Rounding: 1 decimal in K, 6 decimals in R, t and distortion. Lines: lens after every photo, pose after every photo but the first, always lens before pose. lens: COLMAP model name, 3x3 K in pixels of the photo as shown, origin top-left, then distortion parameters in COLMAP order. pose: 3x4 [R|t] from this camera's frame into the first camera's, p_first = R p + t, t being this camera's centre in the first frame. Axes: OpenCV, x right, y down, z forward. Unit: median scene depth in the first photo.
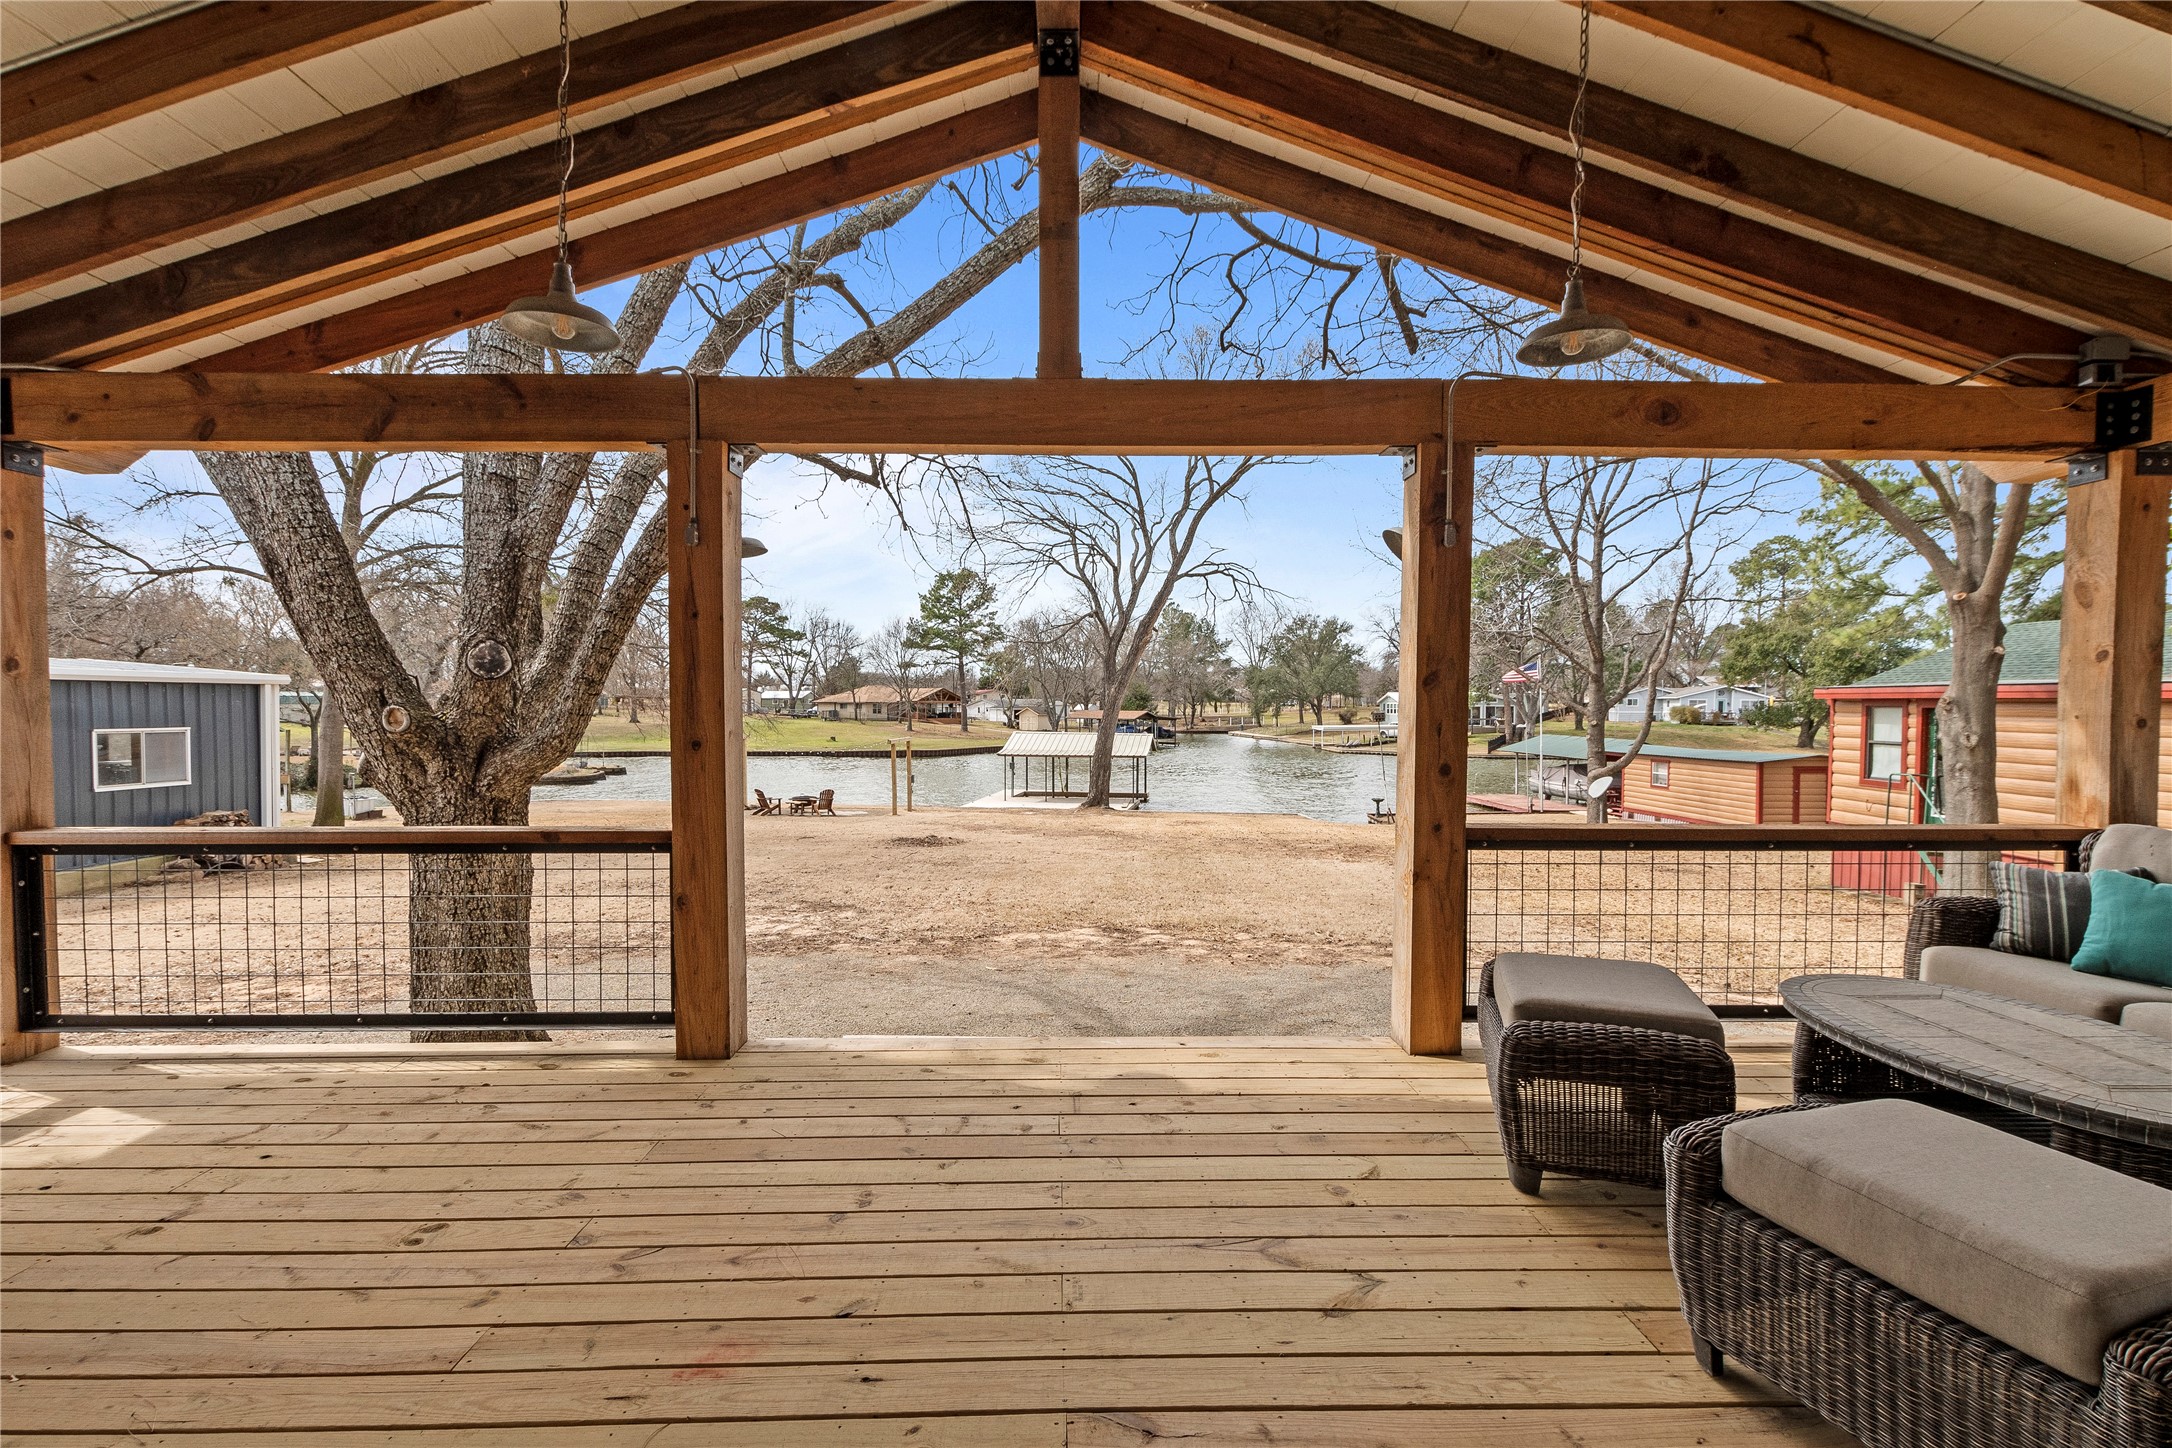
lens RADIAL K [[965.4, 0, 1068.6], [0, 965.4, 737.9], [0, 0, 1]] dist [0.000142, -0.000268]
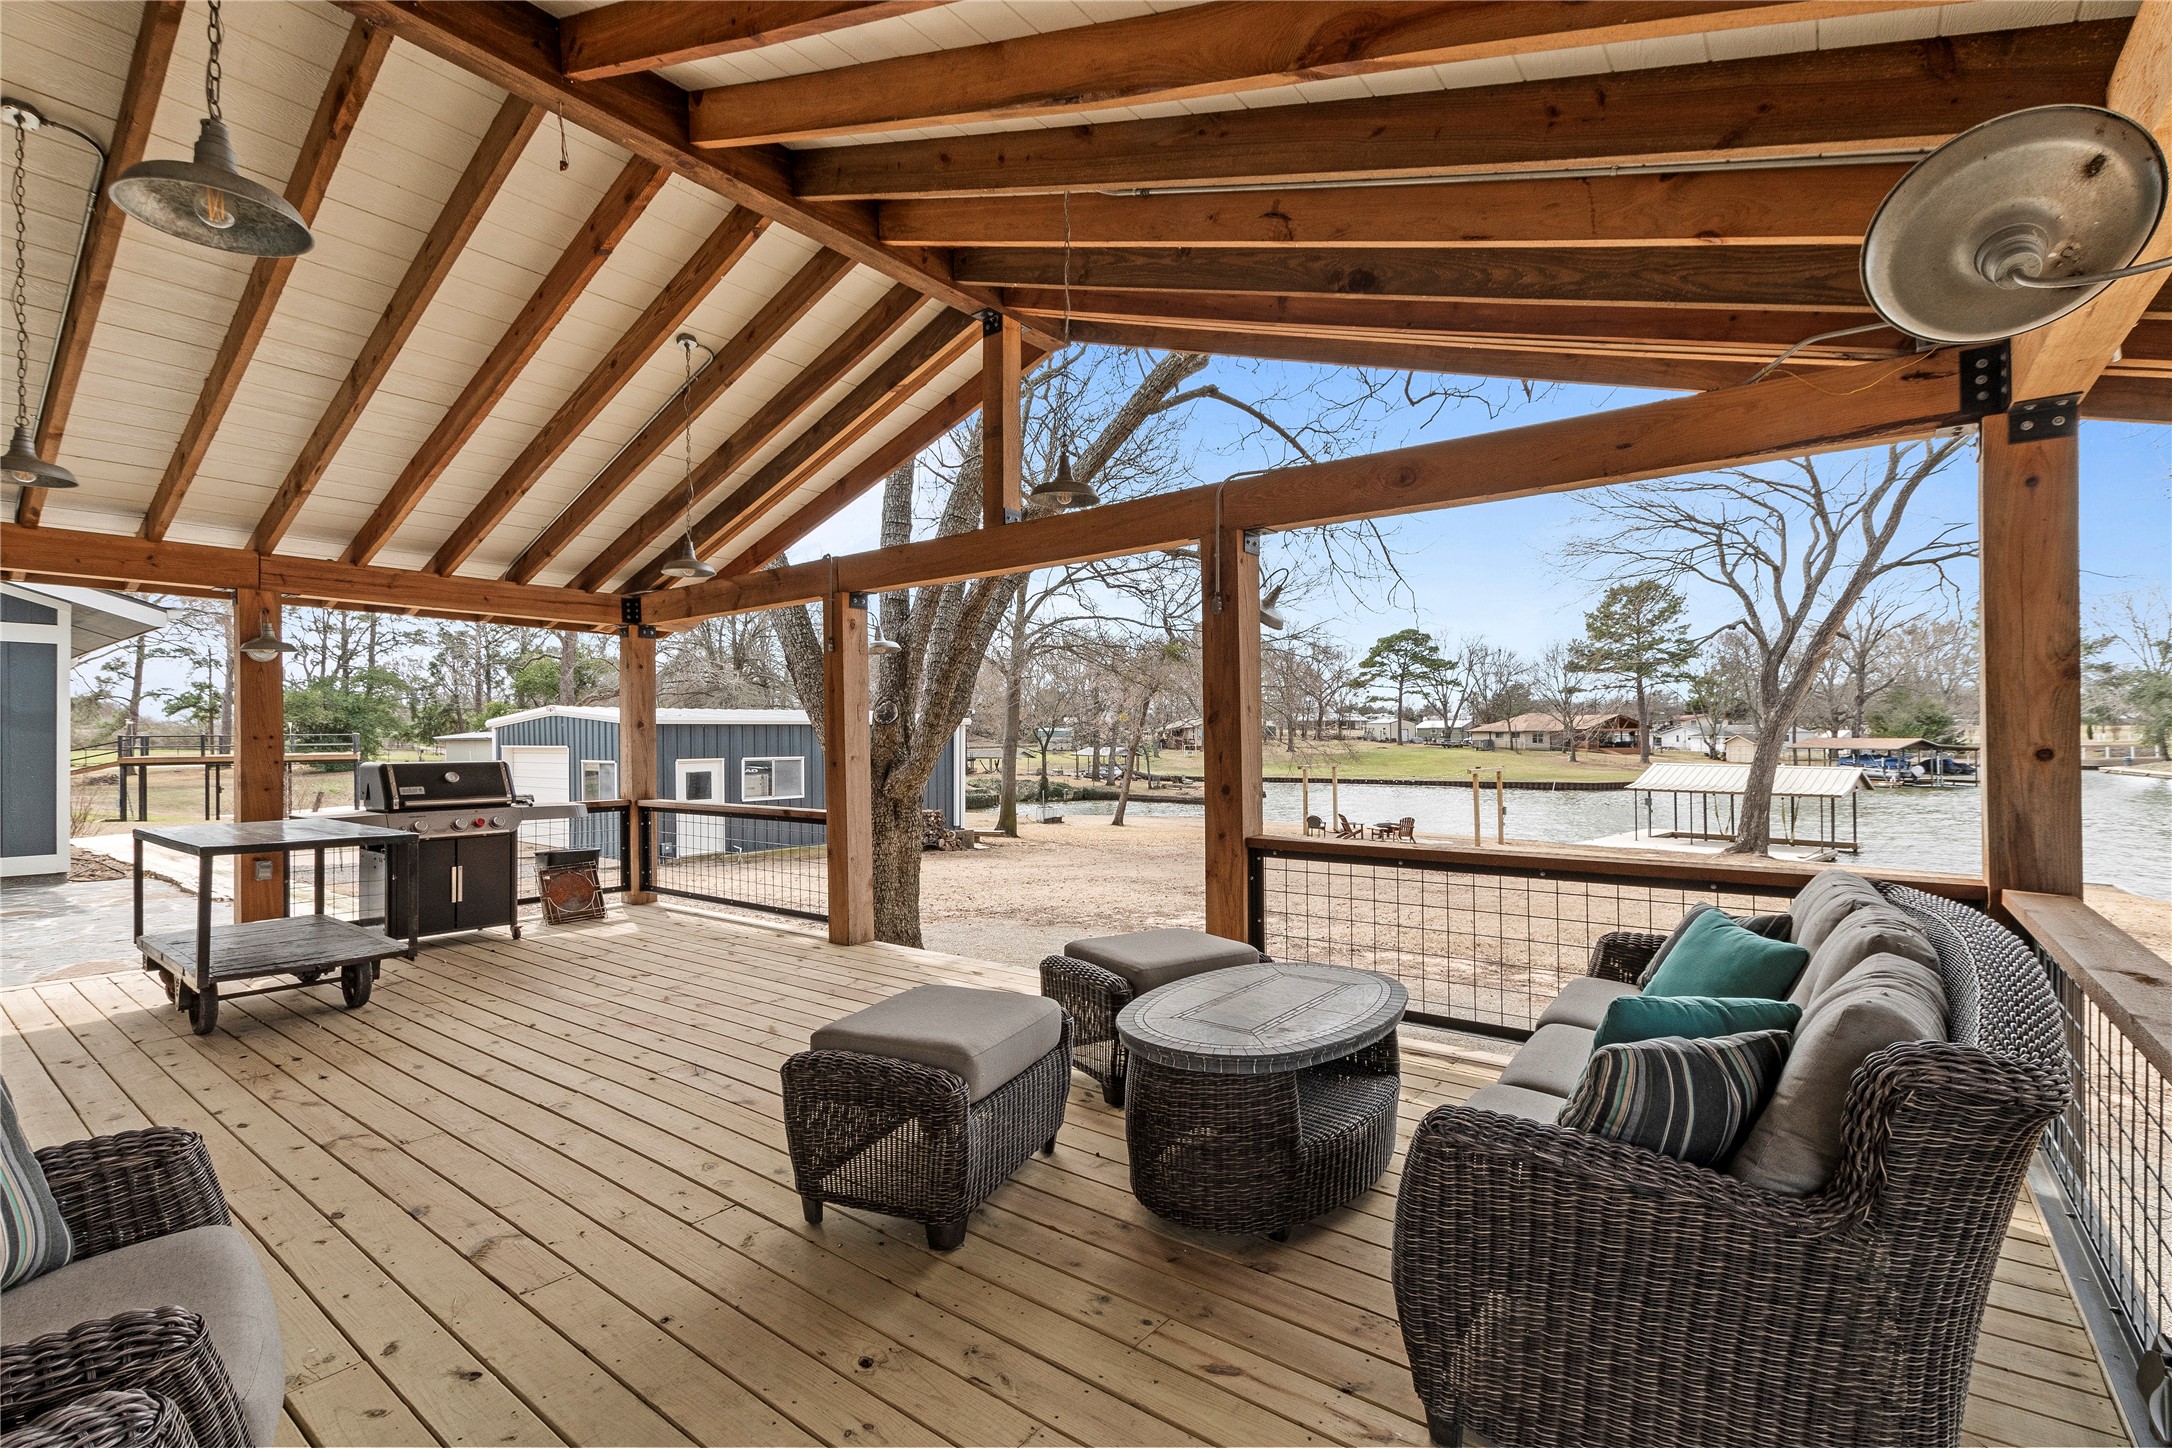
lens RADIAL K [[947.7, 0, 1081.8], [0, 947.7, 733.0], [0, 0, 1]] dist [-0.000439, -0.001132]
pose [[0.788391, -0.010553, -0.615084, 0.616258], [-0.011732, 0.999413, -0.032185, 0.000941], [0.615063, 0.032591, 0.787804, -0.054165]]
